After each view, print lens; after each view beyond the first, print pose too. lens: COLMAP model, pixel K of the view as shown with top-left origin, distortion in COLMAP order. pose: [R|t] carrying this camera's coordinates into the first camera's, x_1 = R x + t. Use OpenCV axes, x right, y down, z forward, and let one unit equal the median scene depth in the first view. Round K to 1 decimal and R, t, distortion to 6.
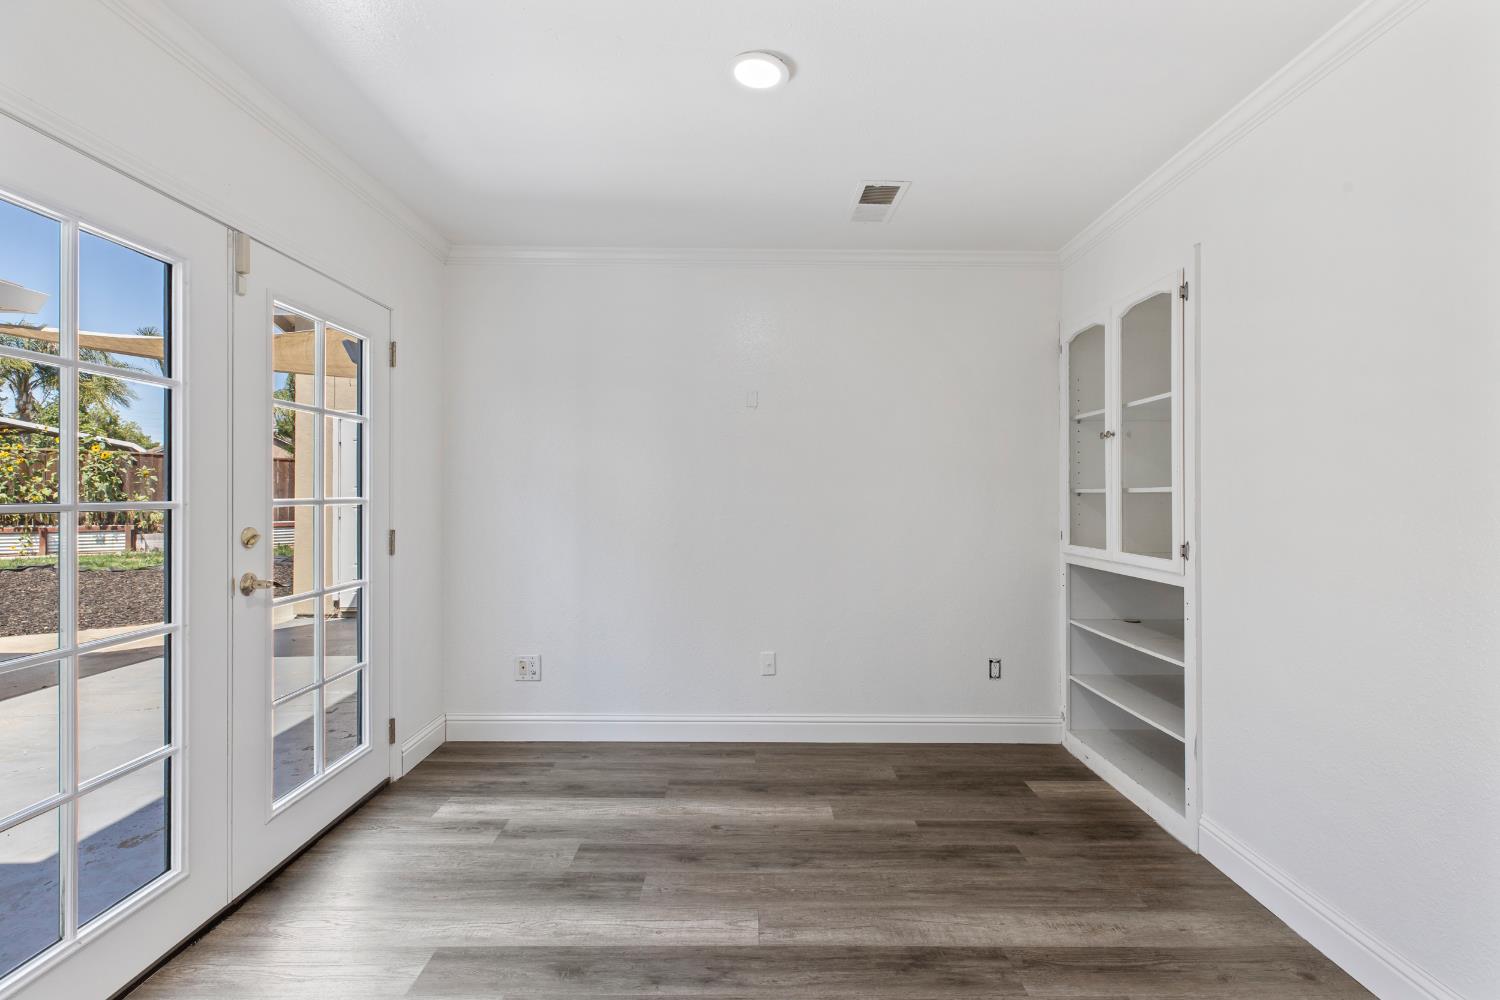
lens RADIAL K [[684.0, 0, 751.2], [0, 684.0, 491.6], [0, 0, 1]] dist [0.000634, 0.000043]
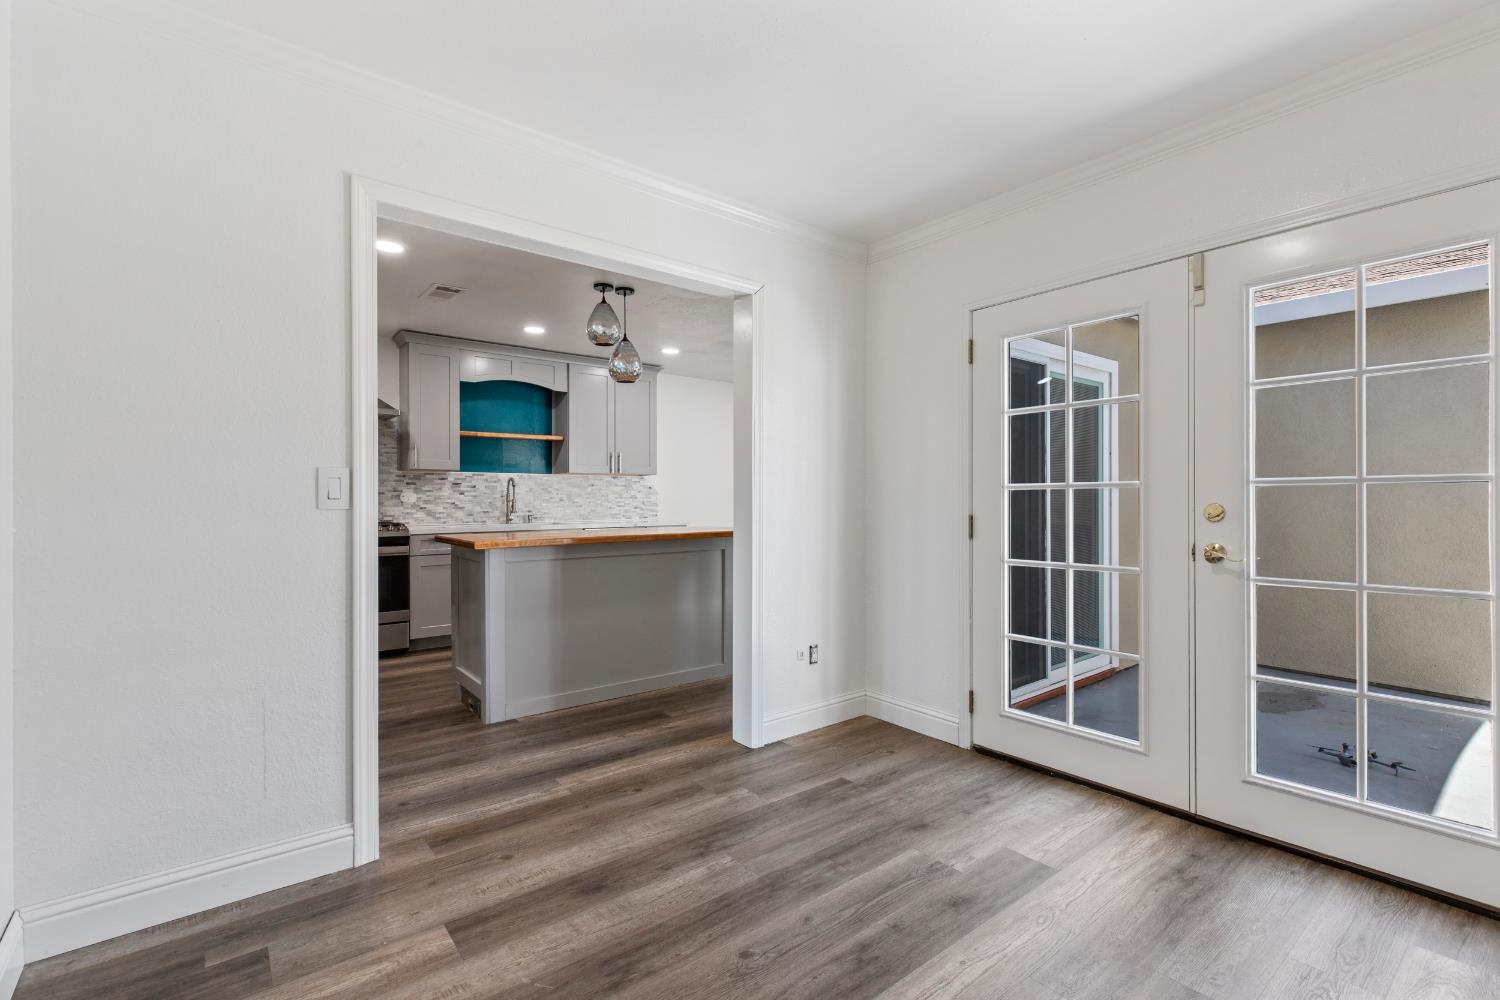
lens RADIAL K [[682.2, 0, 754.1], [0, 682.2, 501.7], [0, 0, 1]] dist [0.002731, 0.000029]
pose [[-0.780541, -0.002157, -0.625100, 0.566213], [-0.000607, 0.999996, -0.002692, 0.052338], [0.625104, -0.001722, -0.780540, 1.383049]]
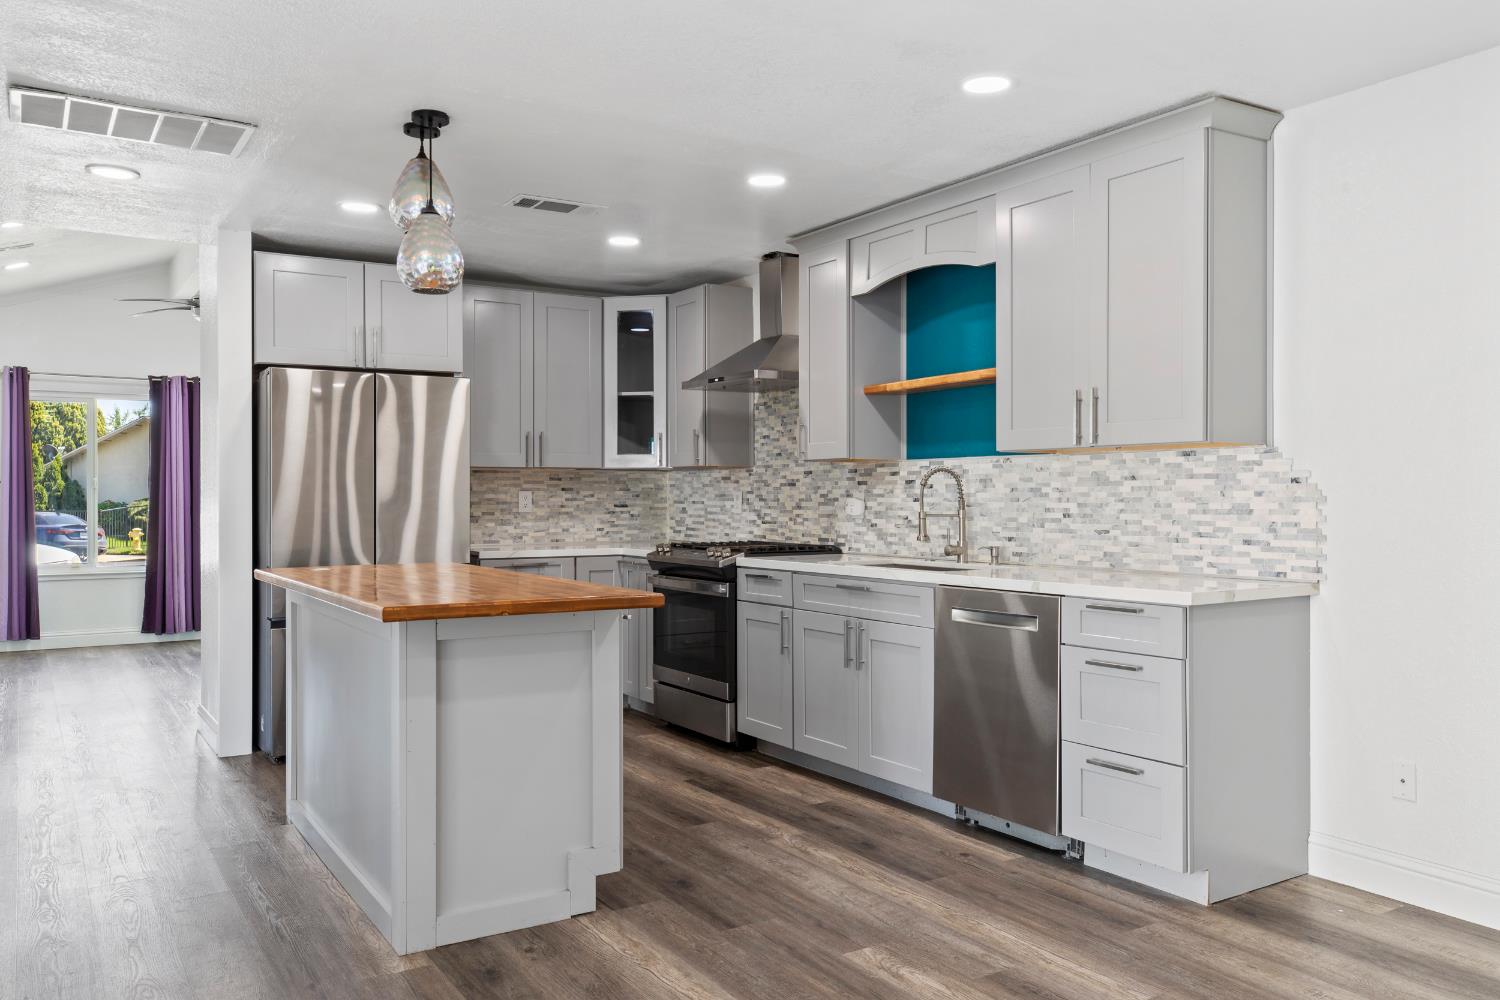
lens RADIAL K [[1133.6, 0, 750.0], [0, 1133.6, 500.0], [0, 0, 1]] dist [-0.000334, -0.000260]
pose [[-0.538999, -0.007812, 0.842270, -2.123767], [-0.004747, 0.999969, 0.006237, -0.000806], [-0.842293, -0.000637, -0.539020, 0.098045]]
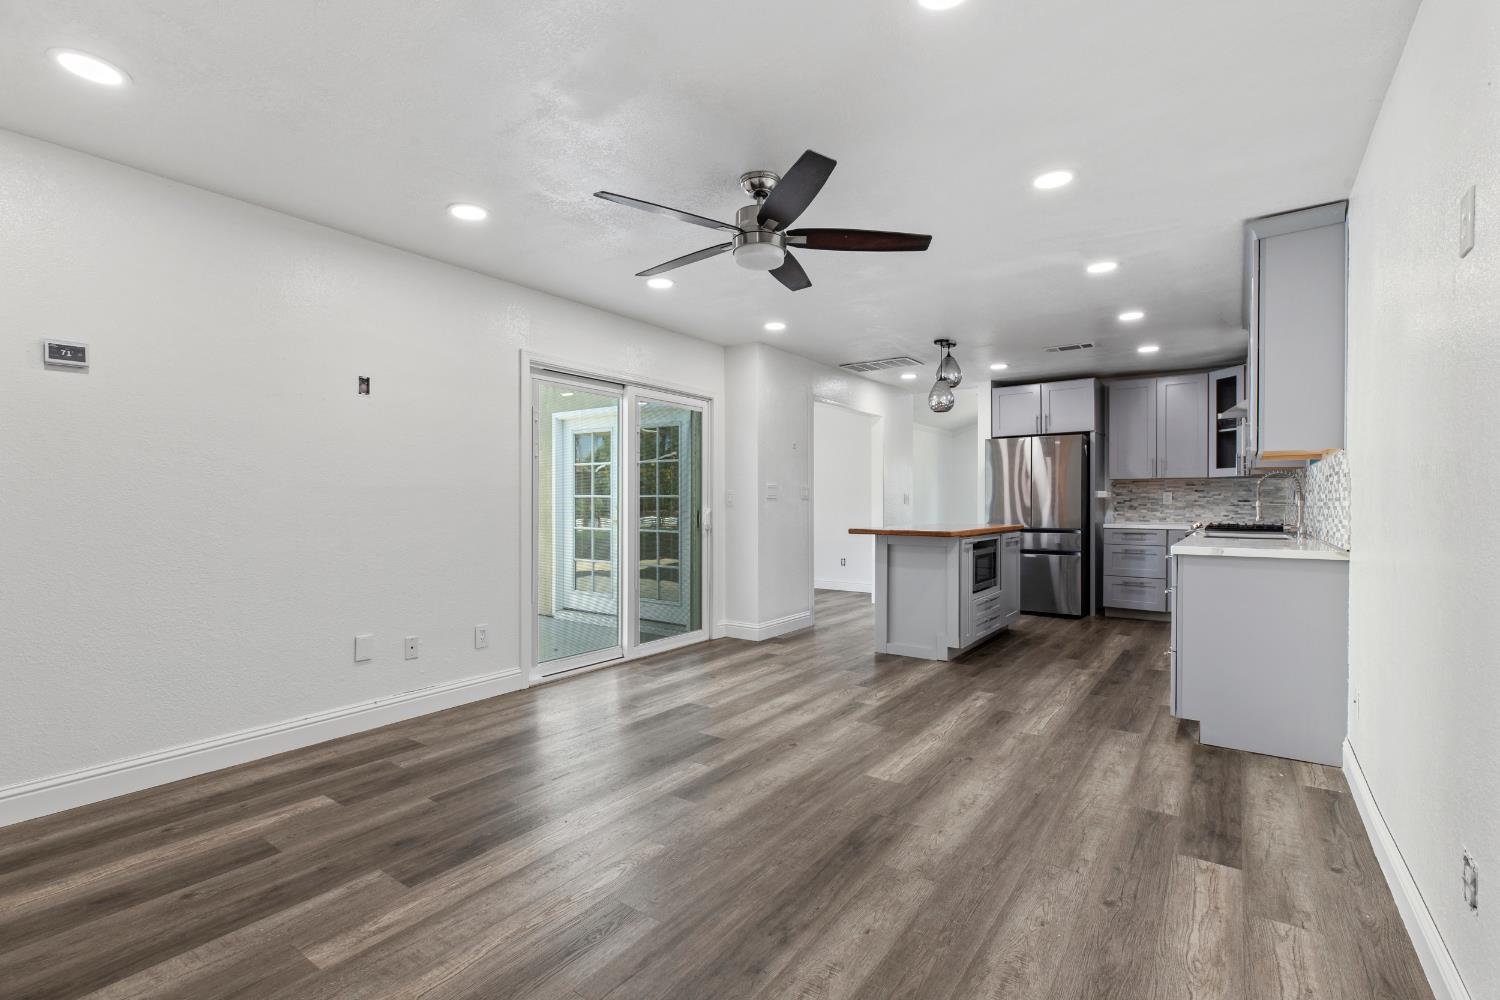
lens RADIAL K [[682.2, 0, 754.1], [0, 682.2, 501.7], [0, 0, 1]] dist [0.002731, 0.000029]
pose [[0.577002, -0.005222, 0.816726, -2.950929], [0.000349, 0.999981, 0.006147, 0.022101], [-0.816743, -0.003262, 0.576993, -1.353518]]
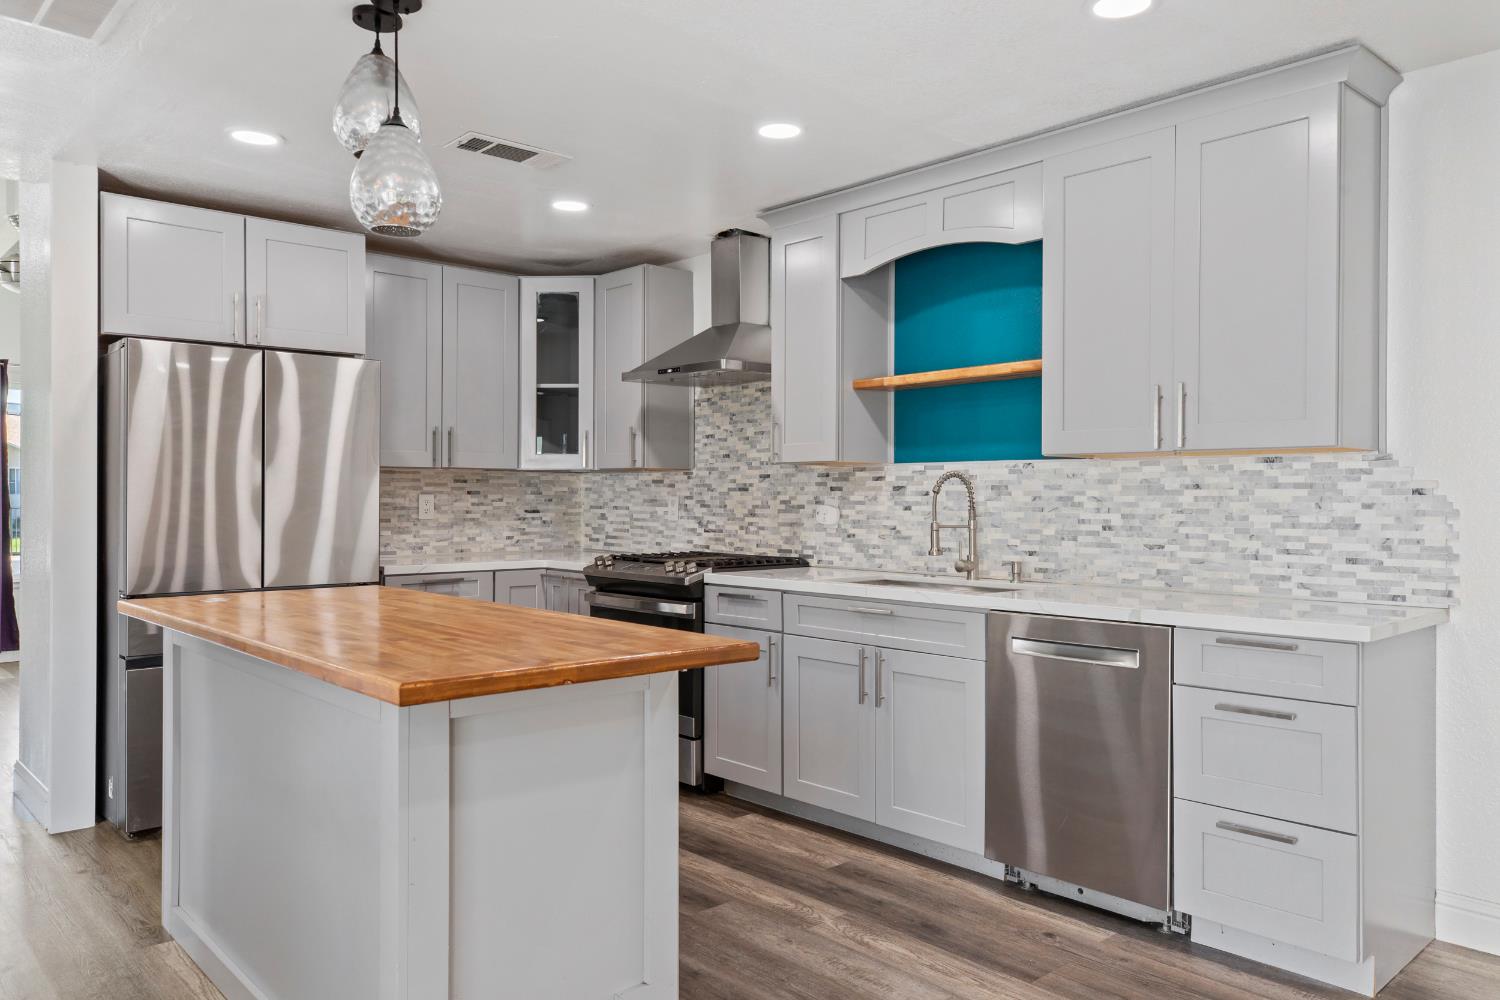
lens RADIAL K [[1064.3, 0, 750.0], [0, 1064.3, 500.0], [0, 0, 1]] dist [0.005363, 0.001839]
pose [[-0.676828, -0.010593, 0.736065, -1.564971], [-0.009630, 0.999938, 0.005536, -0.011890], [-0.736078, -0.003342, -0.676888, 0.097849]]
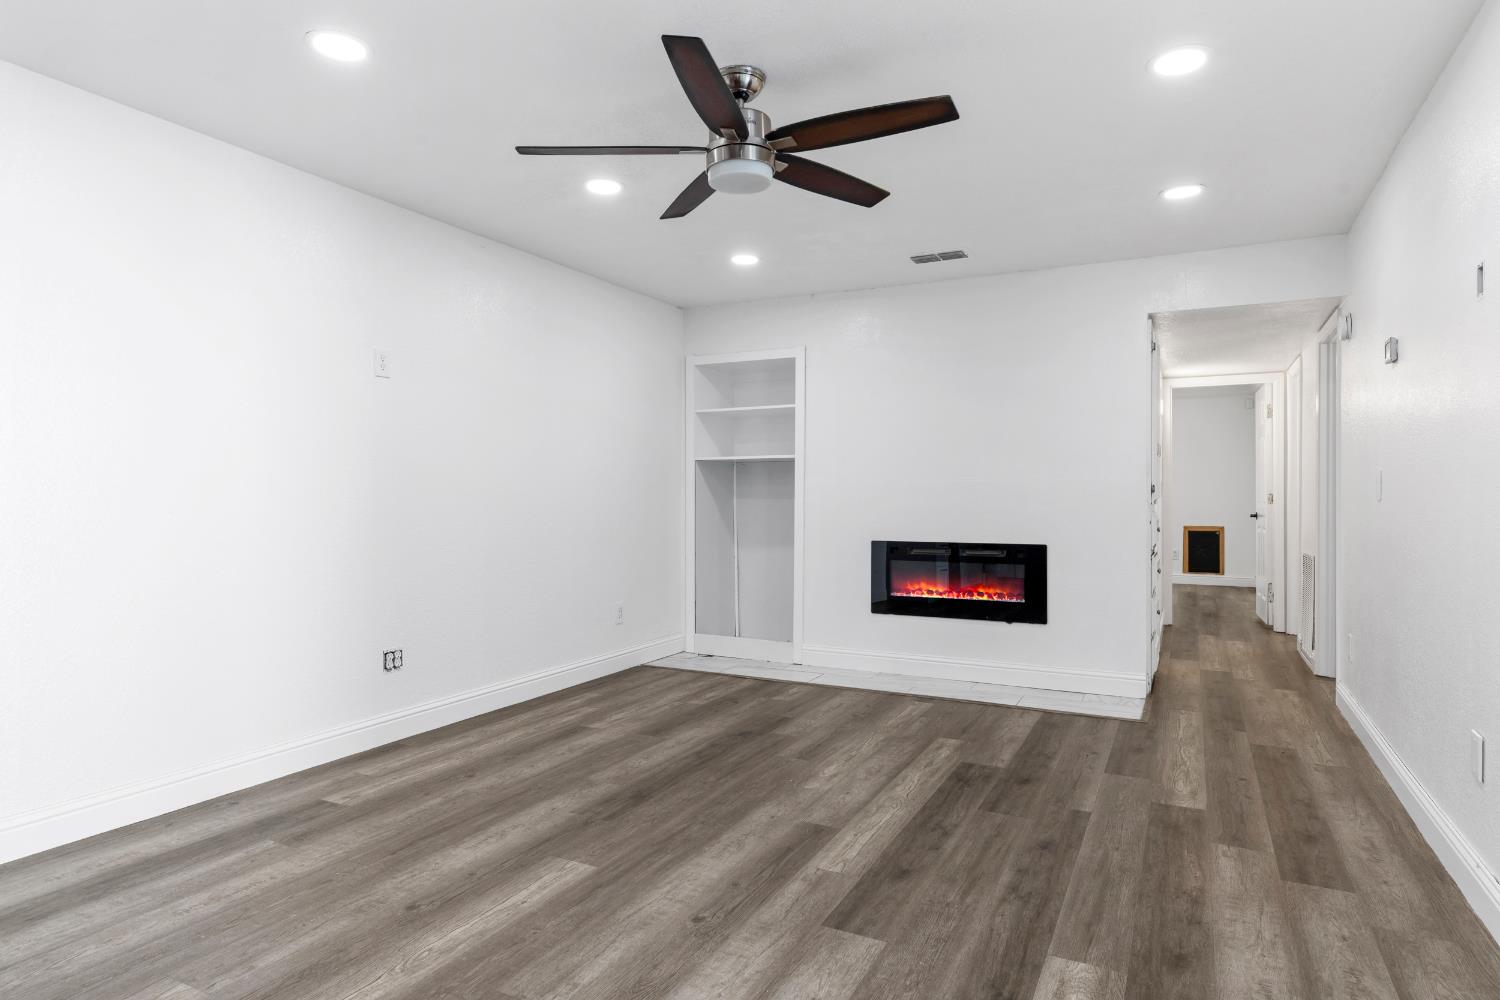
lens RADIAL K [[849.1, 0, 755.1], [0, 849.1, 496.8], [0, 0, 1]] dist [0.004789, 0.001163]
pose [[-0.457939, -0.002629, -0.888980, -0.747987], [0.000605, 0.999994, -0.003269, 0.042749], [0.888983, -0.002035, -0.457935, 0.001865]]
